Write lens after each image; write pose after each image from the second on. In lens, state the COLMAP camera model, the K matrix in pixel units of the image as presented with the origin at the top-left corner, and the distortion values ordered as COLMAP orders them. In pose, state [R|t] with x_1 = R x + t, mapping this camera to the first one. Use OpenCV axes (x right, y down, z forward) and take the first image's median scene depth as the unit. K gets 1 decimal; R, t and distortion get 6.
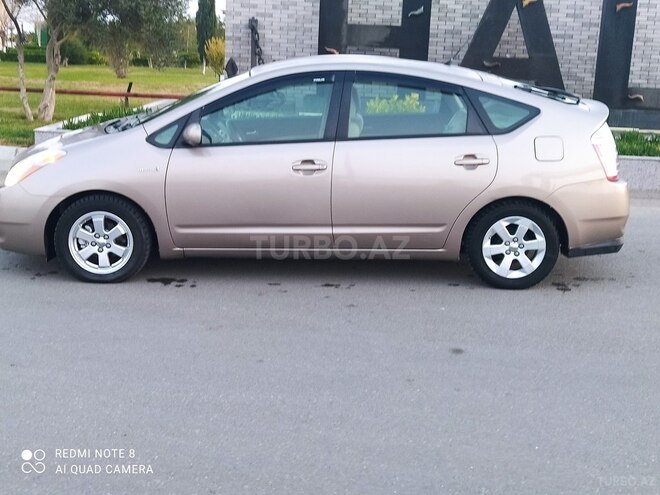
lens RADIAL K [[1010.0, 0, 320.3], [0, 1010.0, 232.6], [0, 0, 1]] dist [0.076249, 0.000000]
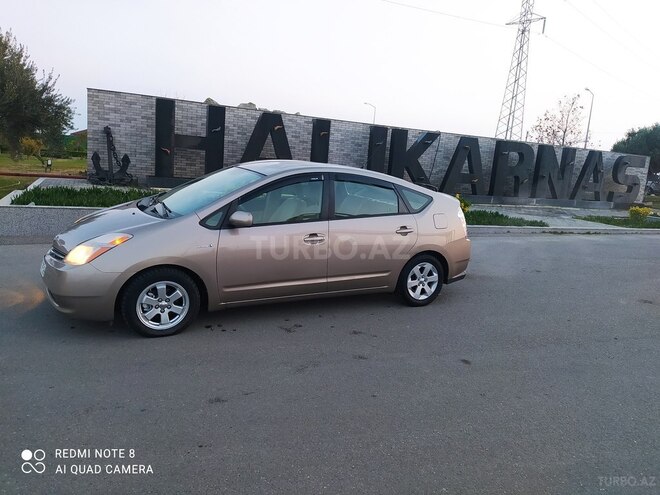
lens RADIAL K [[502.7, 0, 330.4], [0, 502.7, 243.2], [0, 0, 1]] dist [0.057911, -0.046302]
pose [[0.887441, -0.049595, 0.458246, -0.316398], [0.046932, 0.998750, 0.017203, -0.068547], [-0.458526, 0.006240, 0.888659, 0.338681]]
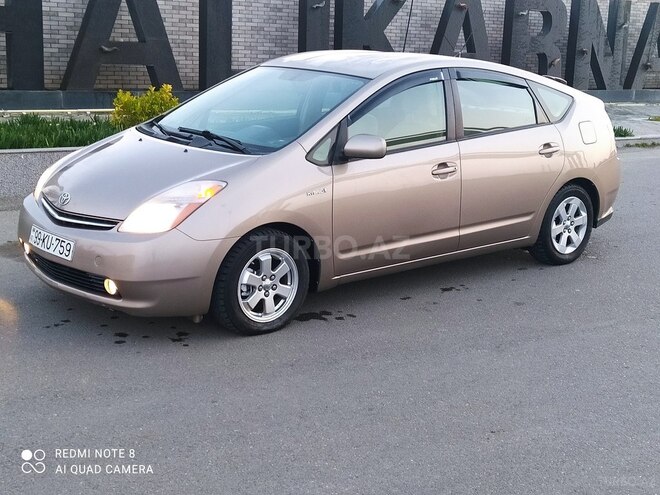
lens RADIAL K [[1010.0, 0, 331.0], [0, 1010.0, 243.9], [0, 0, 1]] dist [0.076249, 0.000000]
pose [[0.761401, -0.144233, 0.632033, -0.697175], [0.121485, 0.989409, 0.079437, -0.083493], [-0.636797, 0.016299, 0.770859, 0.322474]]
